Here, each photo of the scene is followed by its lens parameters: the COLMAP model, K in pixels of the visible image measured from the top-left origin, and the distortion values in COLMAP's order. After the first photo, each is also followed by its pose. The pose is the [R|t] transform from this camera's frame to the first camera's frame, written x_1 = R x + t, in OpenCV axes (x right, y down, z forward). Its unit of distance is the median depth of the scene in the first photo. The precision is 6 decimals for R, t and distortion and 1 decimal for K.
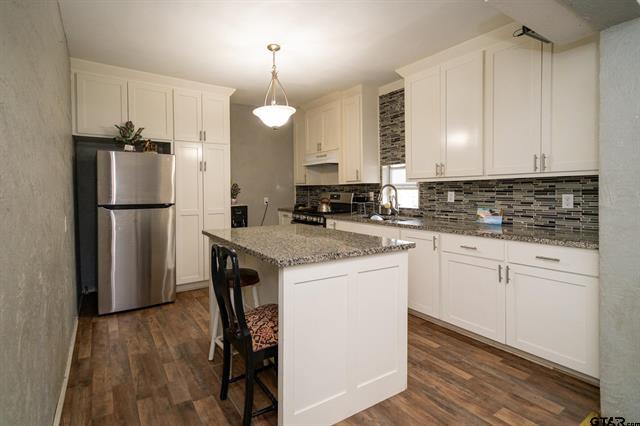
lens RADIAL K [[317.5, 0, 289.7], [0, 317.5, 195.3], [0, 0, 1]] dist [0.008830, 0.000884]
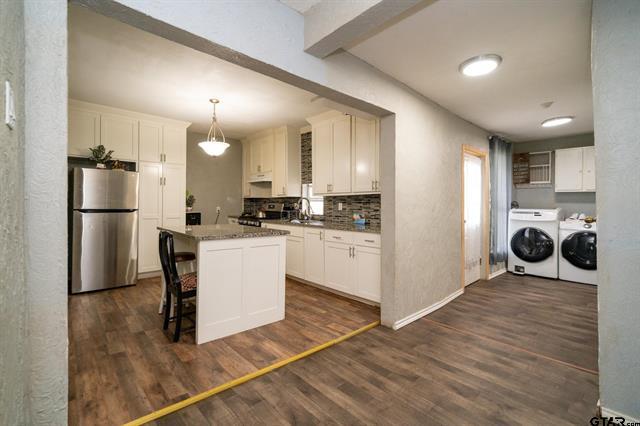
lens RADIAL K [[291.0, 0, 312.3], [0, 291.0, 203.1], [0, 0, 1]] dist [0.001418, -0.000430]
pose [[0.984439, 0.014162, 0.175152, 0.144756], [-0.010821, 0.999741, -0.020014, 0.018195], [-0.175390, 0.017808, 0.984338, -0.329251]]
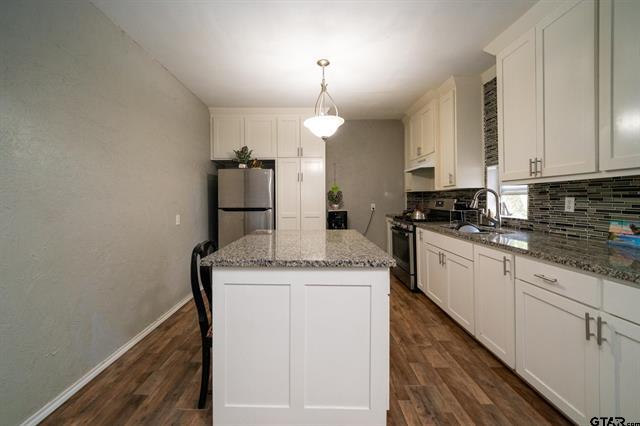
lens RADIAL K [[267.0, 0, 304.9], [0, 267.0, 203.5], [0, 0, 1]] dist [-0.002519, -0.001090]
pose [[0.842865, 0.007583, -0.538072, 0.341613], [-0.004879, 0.999967, 0.006449, 0.001820], [0.538103, -0.002810, 0.842874, 0.190301]]
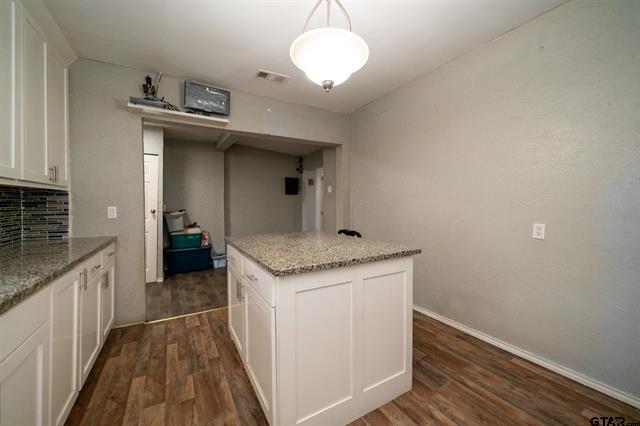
lens RADIAL K [[249.4, 0, 305.8], [0, 249.4, 198.7], [0, 0, 1]] dist [0.001168, -0.000456]
pose [[-0.998152, 0.016935, 0.058365, -0.030533], [0.016520, 0.999835, -0.007597, -0.002969], [-0.058484, -0.006619, -0.998266, 1.298756]]
